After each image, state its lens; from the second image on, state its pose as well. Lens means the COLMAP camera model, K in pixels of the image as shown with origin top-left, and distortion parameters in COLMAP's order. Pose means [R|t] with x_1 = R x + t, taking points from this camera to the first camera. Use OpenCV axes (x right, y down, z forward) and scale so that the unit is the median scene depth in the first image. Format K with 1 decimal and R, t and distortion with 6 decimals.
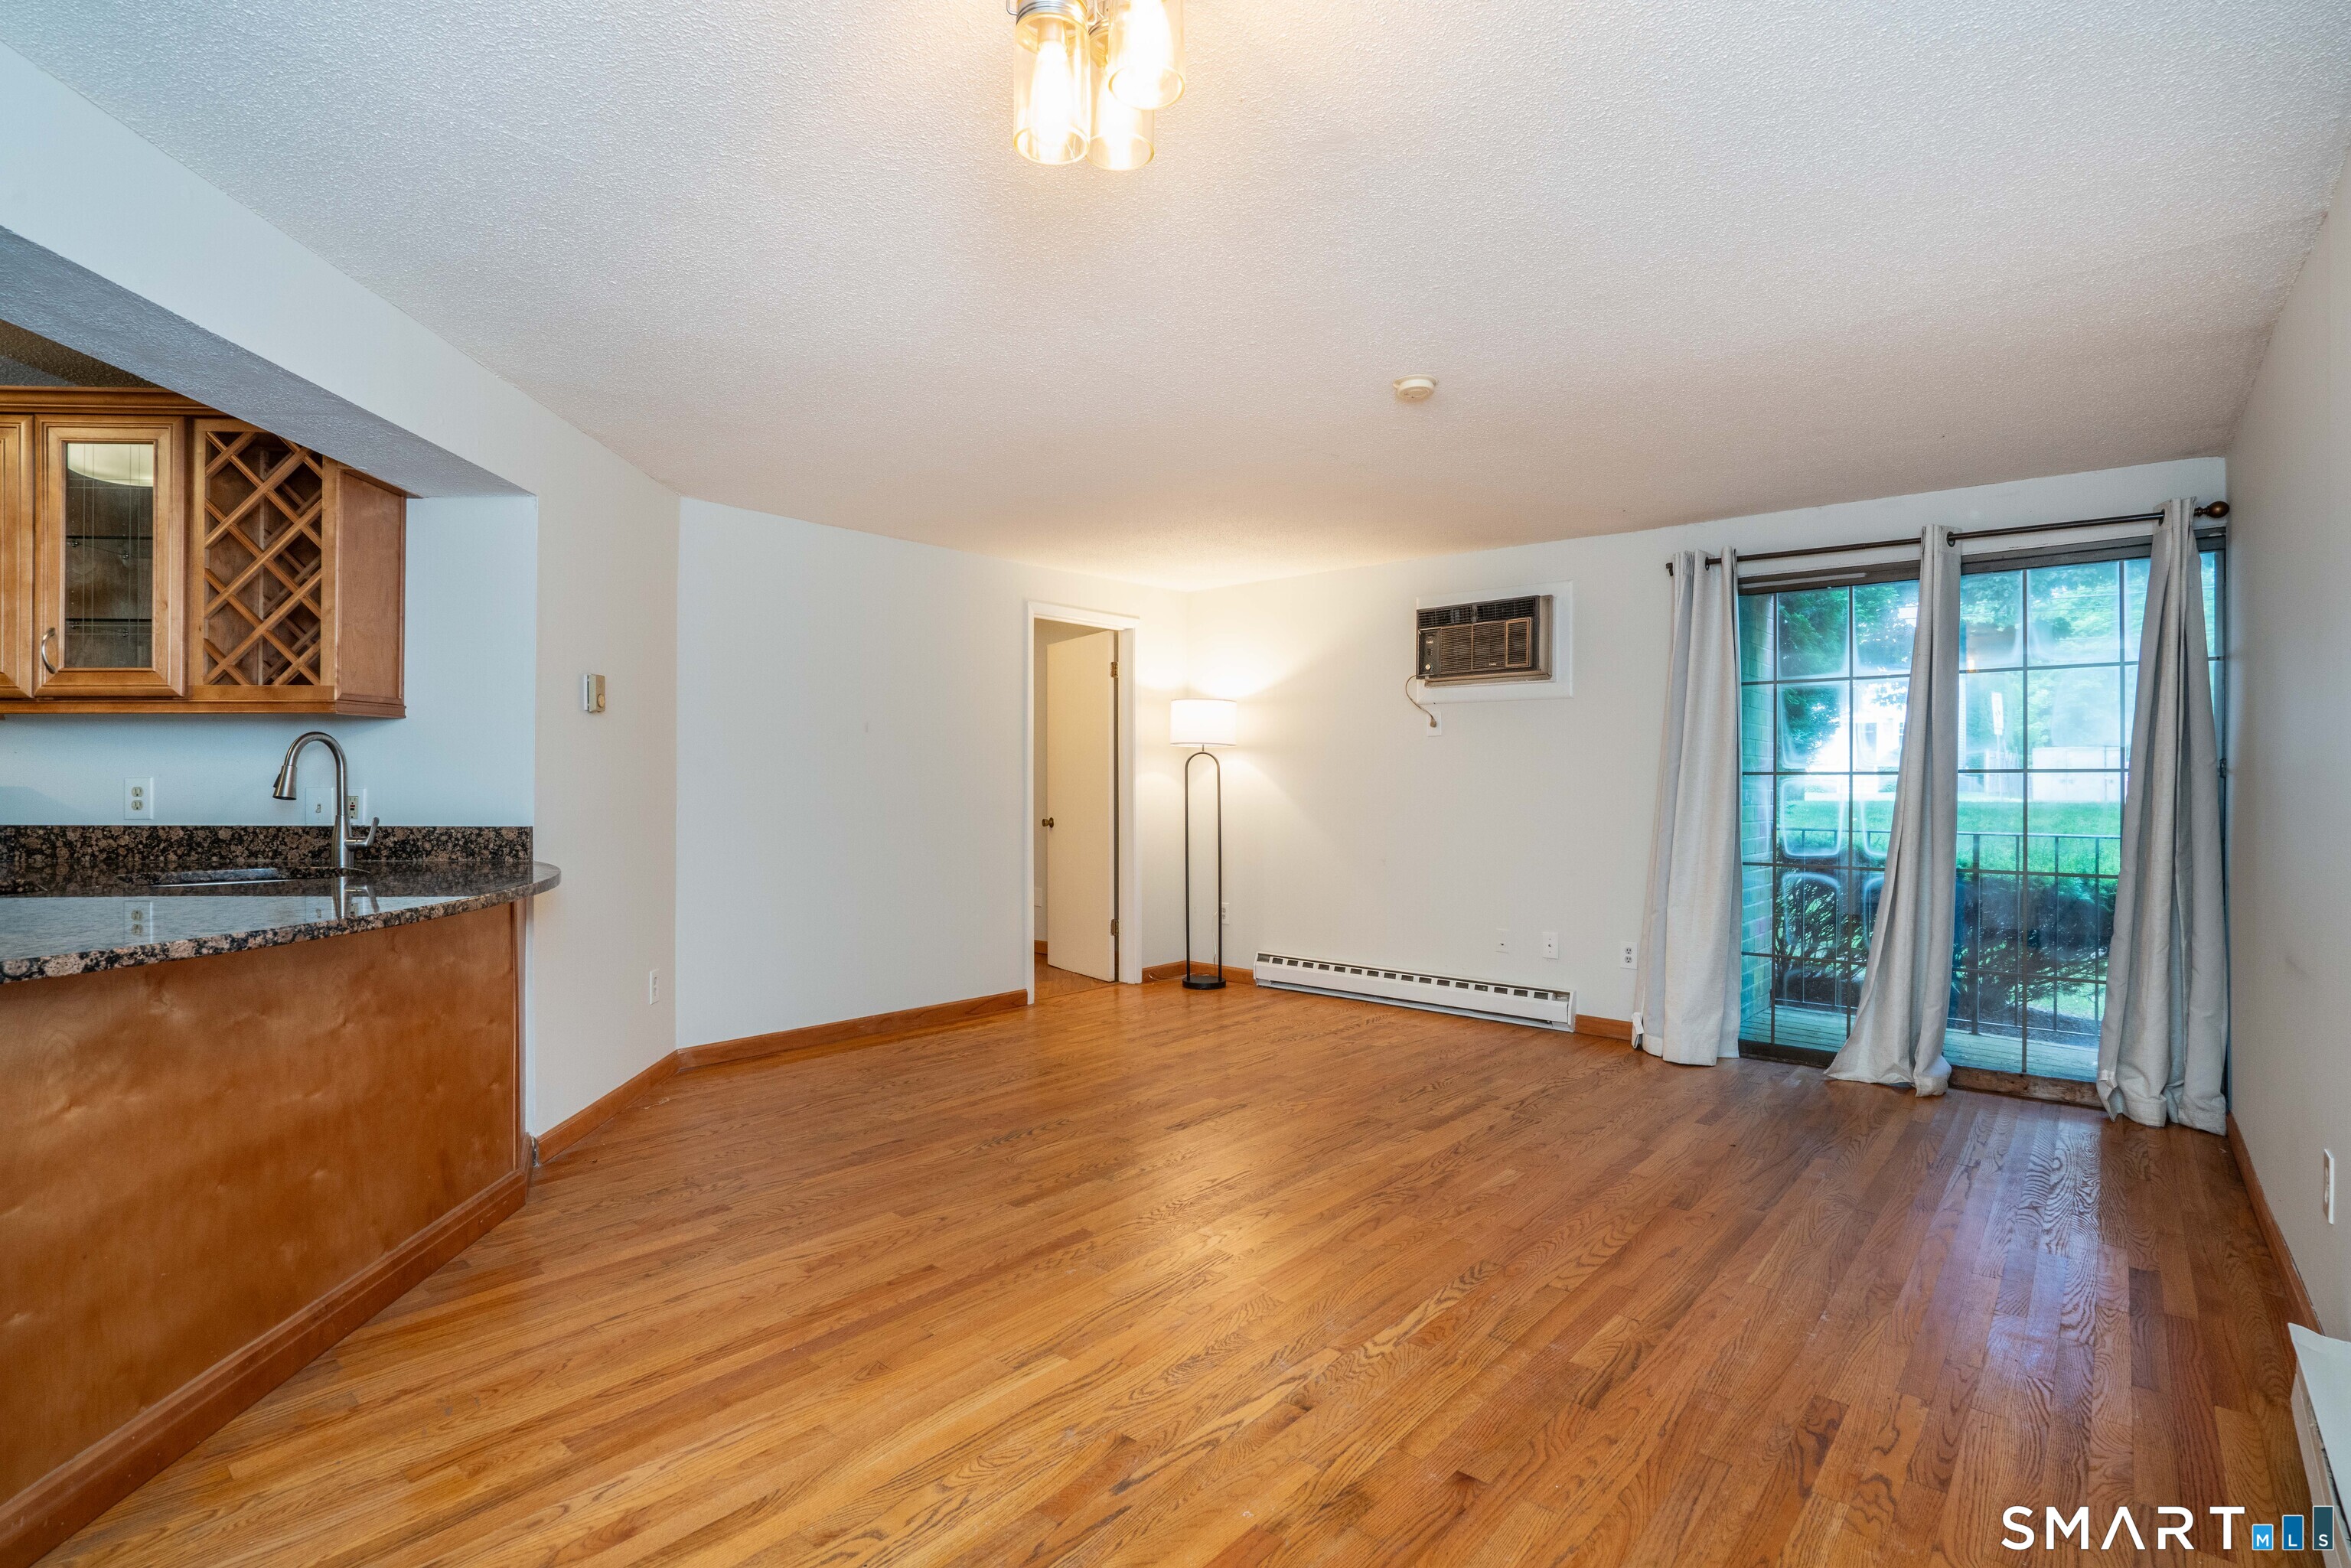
lens RADIAL K [[1141.4, 0, 1175.5], [0, 1141.4, 784.0], [0, 0, 1]] dist [-0.045162, 0.020569]
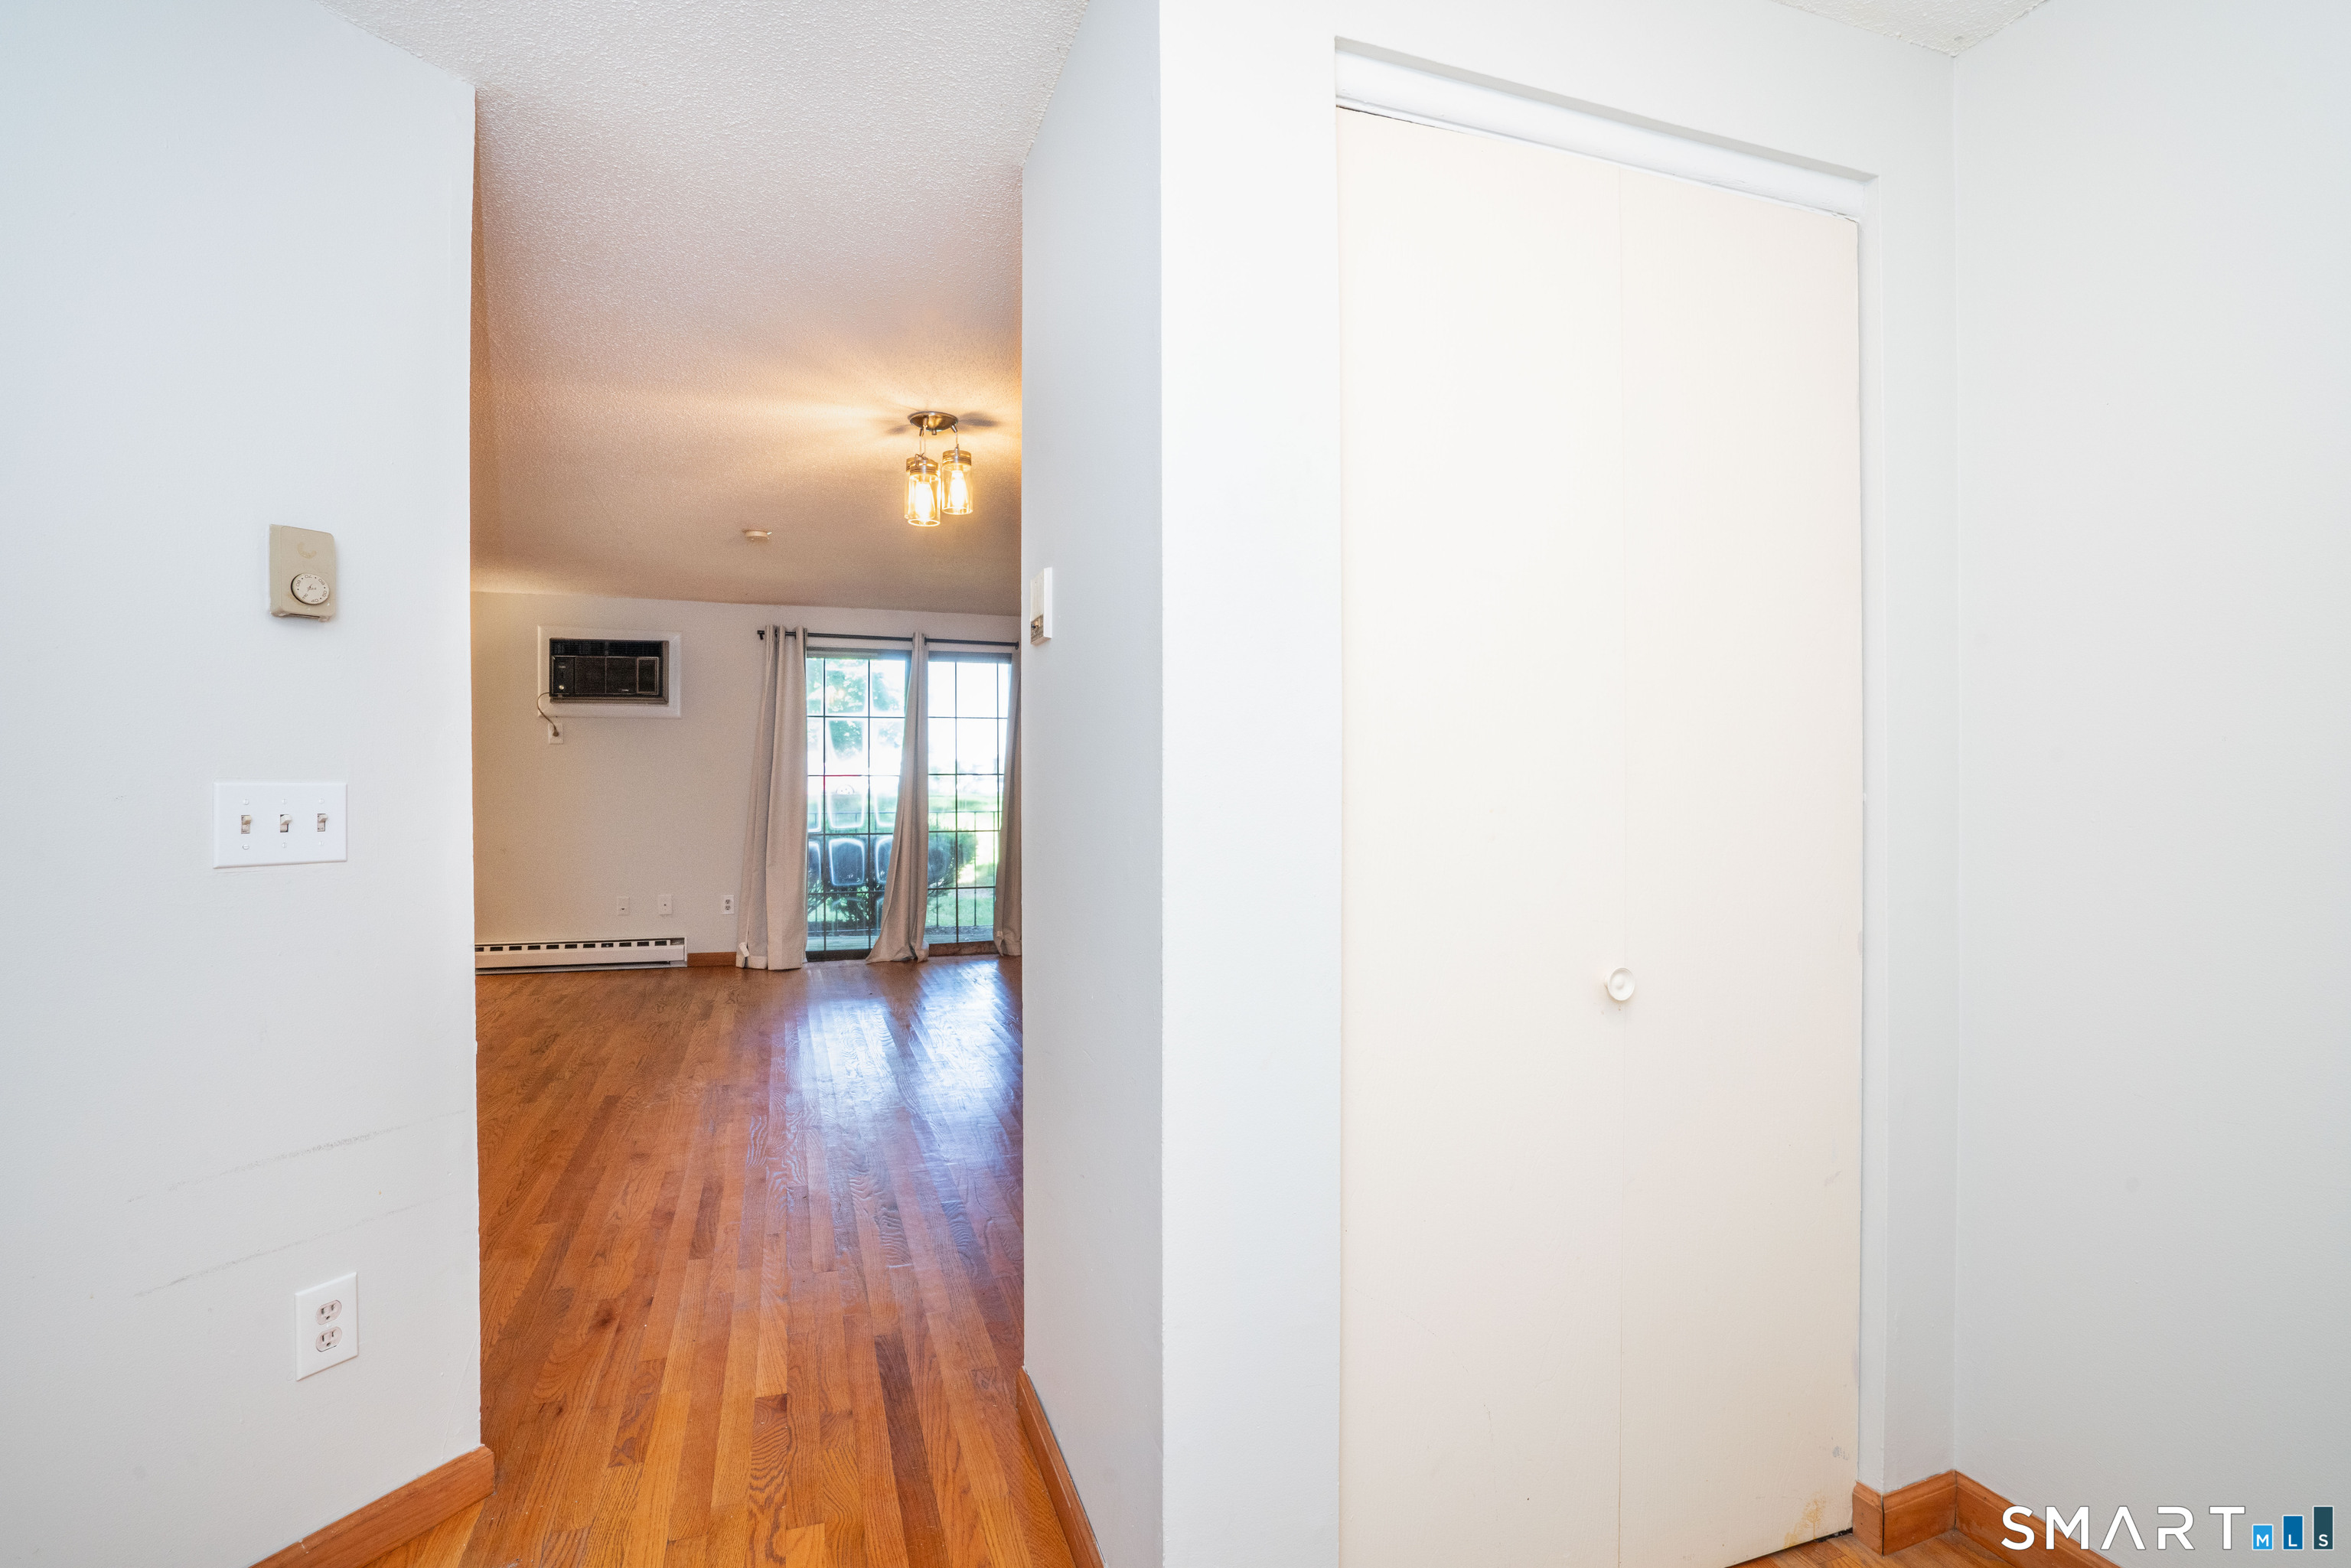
lens RADIAL K [[1187.8, 0, 1192.4], [0, 1187.8, 778.1], [0, 0, 1]] dist [-0.051635, 0.024300]
pose [[0.488864, -0.002025, 0.872358, -0.947289], [0.003479, 0.999994, 0.000372, -0.006571], [-0.872353, 0.002853, 0.488868, -0.346168]]
